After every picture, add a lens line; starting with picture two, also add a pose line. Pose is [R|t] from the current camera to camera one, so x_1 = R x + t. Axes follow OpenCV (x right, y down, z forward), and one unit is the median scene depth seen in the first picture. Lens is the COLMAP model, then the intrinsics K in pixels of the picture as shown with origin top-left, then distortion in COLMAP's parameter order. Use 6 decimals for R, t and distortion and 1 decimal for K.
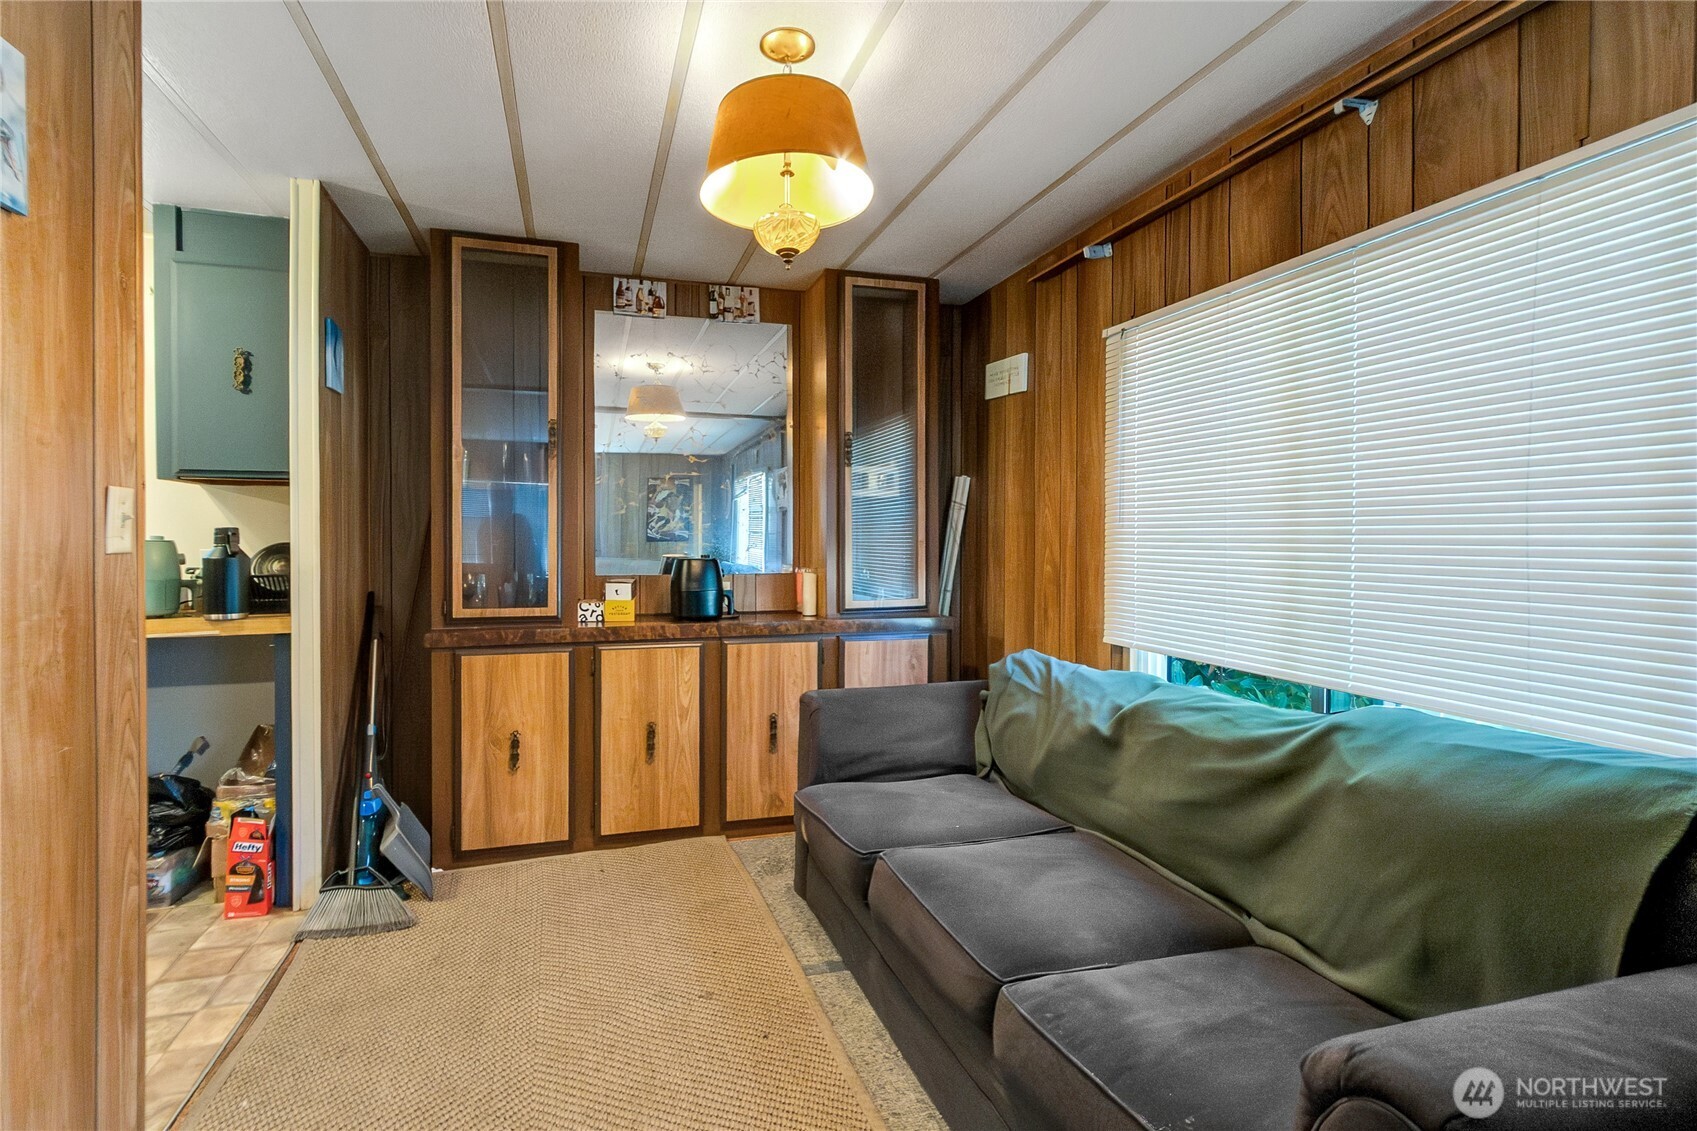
lens RADIAL K [[828.8, 0, 848.5], [0, 828.8, 565.5], [0, 0, 1]] dist [0.000048, 0.000113]
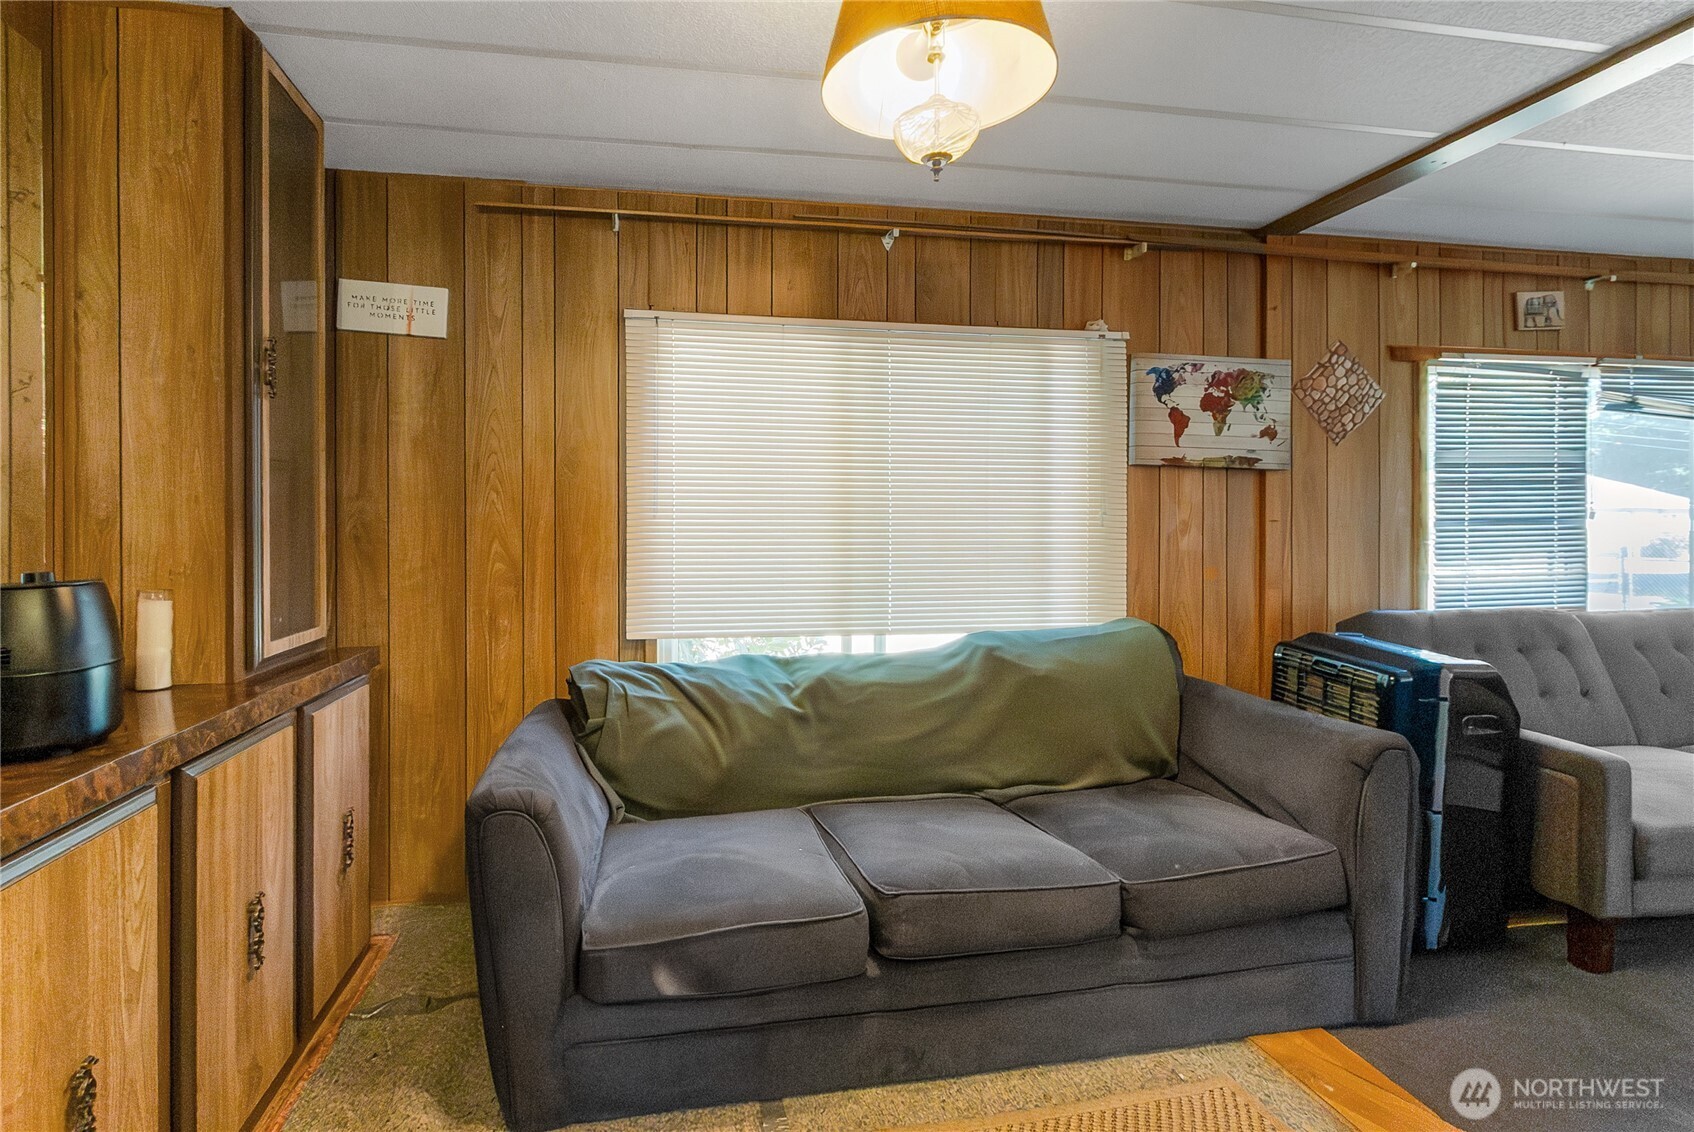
lens RADIAL K [[797.0, 0, 781.2], [0, 797.0, 540.9], [0, 0, 1]] dist [-0.001098, -0.000135]
pose [[0.127124, -0.013086, 0.991800, -0.526714], [0.035534, 0.999331, 0.008631, -0.019803], [-0.991250, 0.034146, 0.127504, 0.658481]]
